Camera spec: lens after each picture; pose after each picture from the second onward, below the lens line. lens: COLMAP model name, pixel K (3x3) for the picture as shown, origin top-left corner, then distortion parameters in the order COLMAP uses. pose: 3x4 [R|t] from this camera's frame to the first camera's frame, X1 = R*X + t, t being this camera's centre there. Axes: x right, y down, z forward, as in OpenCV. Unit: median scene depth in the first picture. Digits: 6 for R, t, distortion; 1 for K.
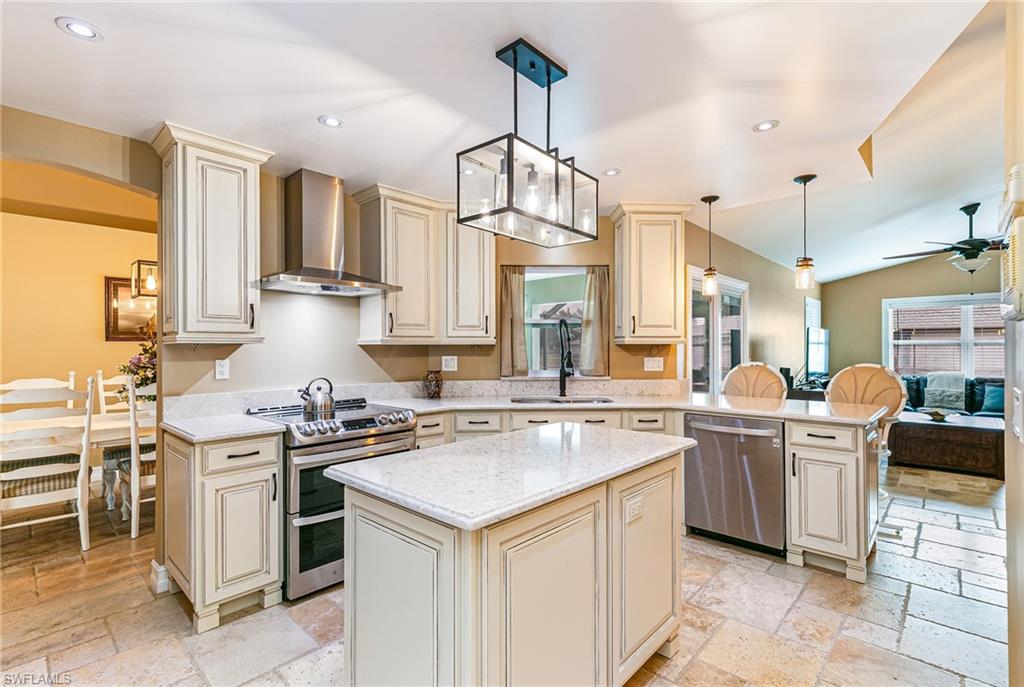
lens RADIAL K [[485.0, 0, 510.1], [0, 485.0, 345.8], [0, 0, 1]] dist [0.011150, -0.002605]
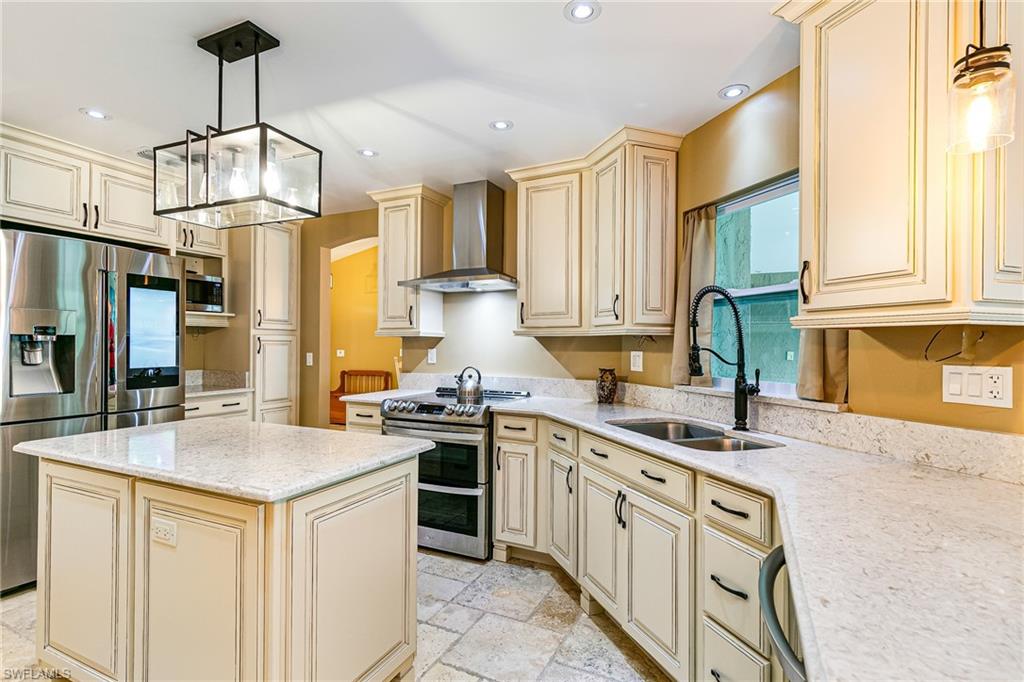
lens RADIAL K [[485.0, 0, 507.5], [0, 485.0, 342.7], [0, 0, 1]] dist [0.011150, -0.002605]
pose [[0.291620, 0.000423, -0.956534, 0.547535], [-0.002721, 0.999996, -0.000387, 0.008466], [0.956530, 0.002715, 0.291620, 0.595707]]
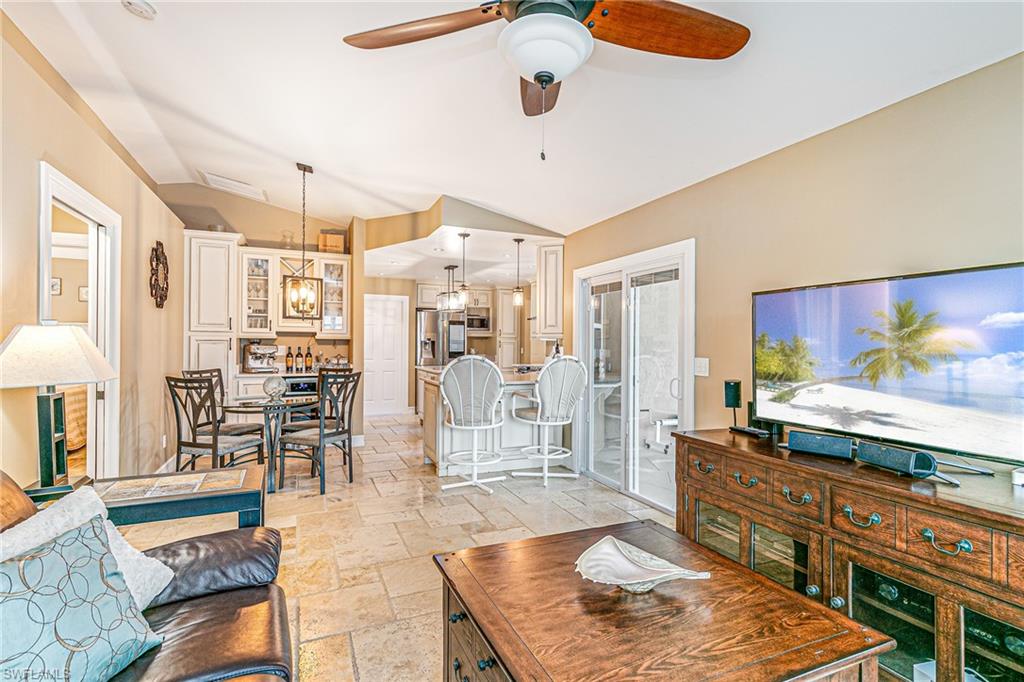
lens RADIAL K [[485.0, 0, 527.4], [0, 485.0, 342.1], [0, 0, 1]] dist [0.011150, -0.002605]
pose [[-0.383334, -0.002212, -0.923607, 1.627764], [-0.001879, 0.999997, -0.001615, 0.008503], [0.923608, 0.001116, -0.383337, 1.469694]]
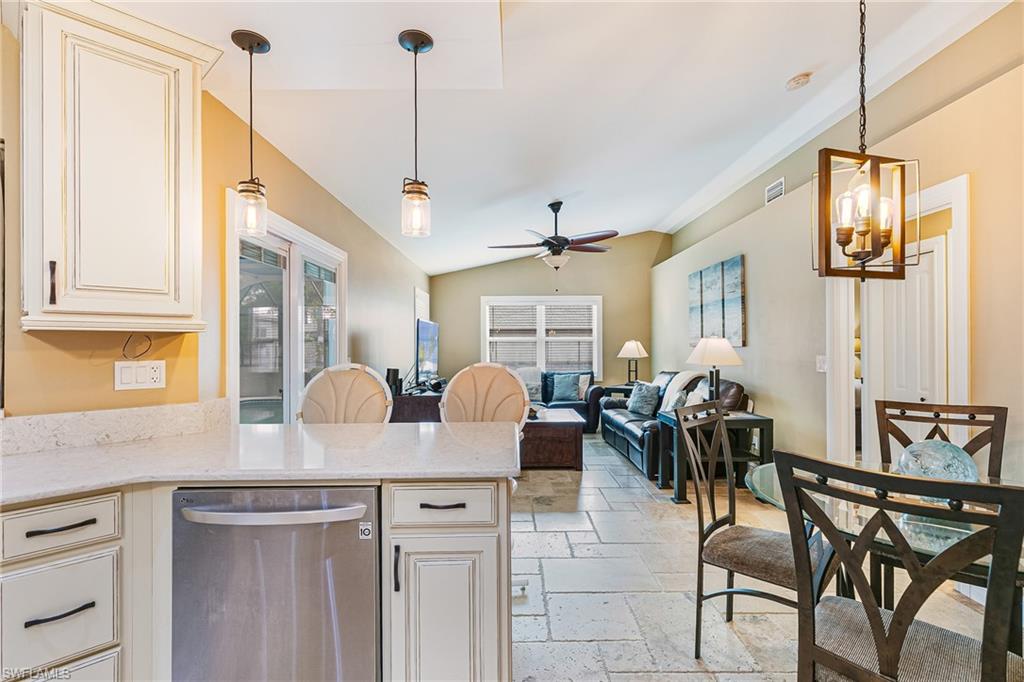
lens RADIAL K [[485.0, 0, 514.5], [0, 485.0, 336.8], [0, 0, 1]] dist [0.011150, -0.002605]
pose [[0.732834, 0.009140, 0.680346, 0.244527], [0.002774, 0.999861, -0.016419, 0.009438], [-0.680402, 0.013920, 0.732707, 0.407454]]
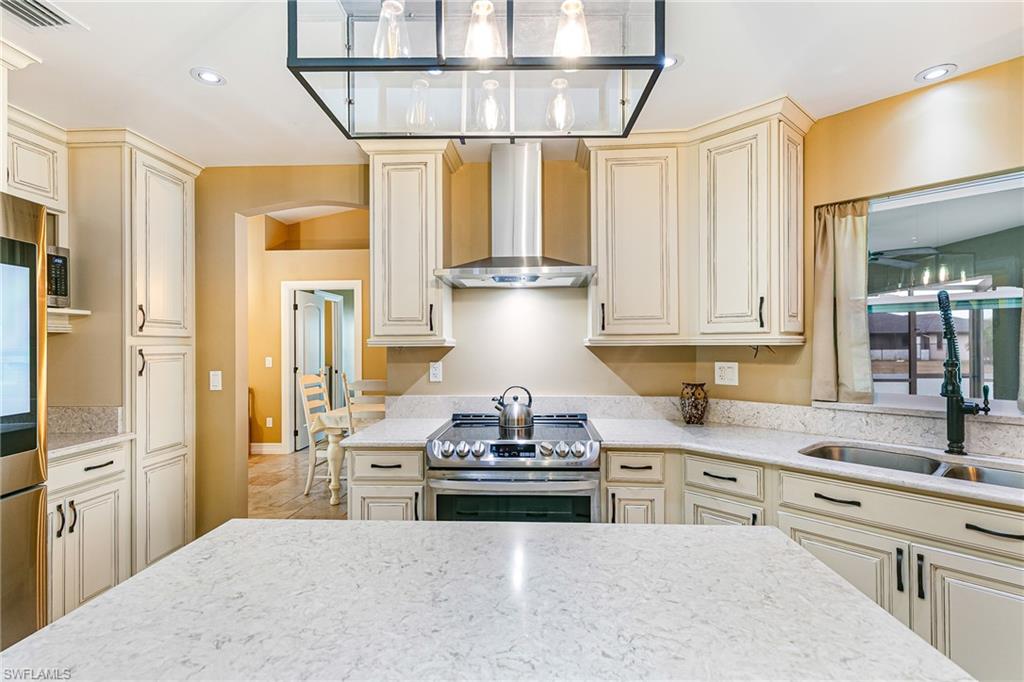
lens RADIAL K [[485.0, 0, 508.8], [0, 485.0, 342.3], [0, 0, 1]] dist [0.011150, -0.002605]
pose [[0.638058, -0.002941, -0.769983, 0.198481], [0.006634, 0.999977, 0.001678, -0.009311], [0.769960, -0.006179, 0.638062, 0.354309]]
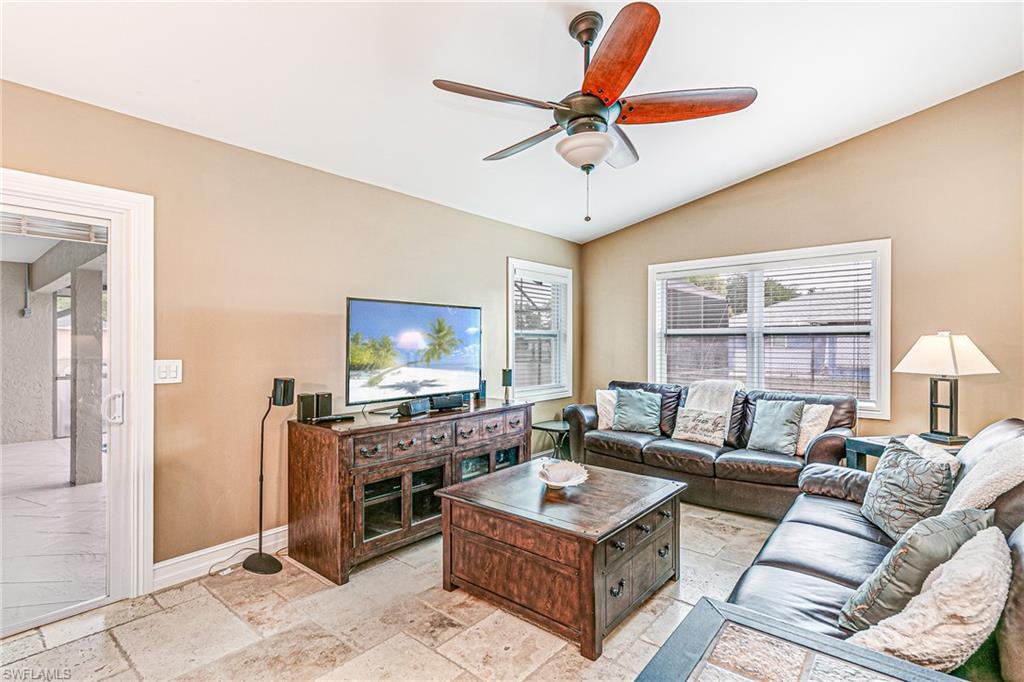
lens RADIAL K [[485.0, 0, 510.4], [0, 485.0, 337.5], [0, 0, 1]] dist [0.011150, -0.002605]
pose [[0.999556, -0.000396, 0.029782, 1.135321], [0.000752, 0.999928, -0.011974, 0.013258], [-0.029775, 0.011992, 0.999485, 0.724825]]
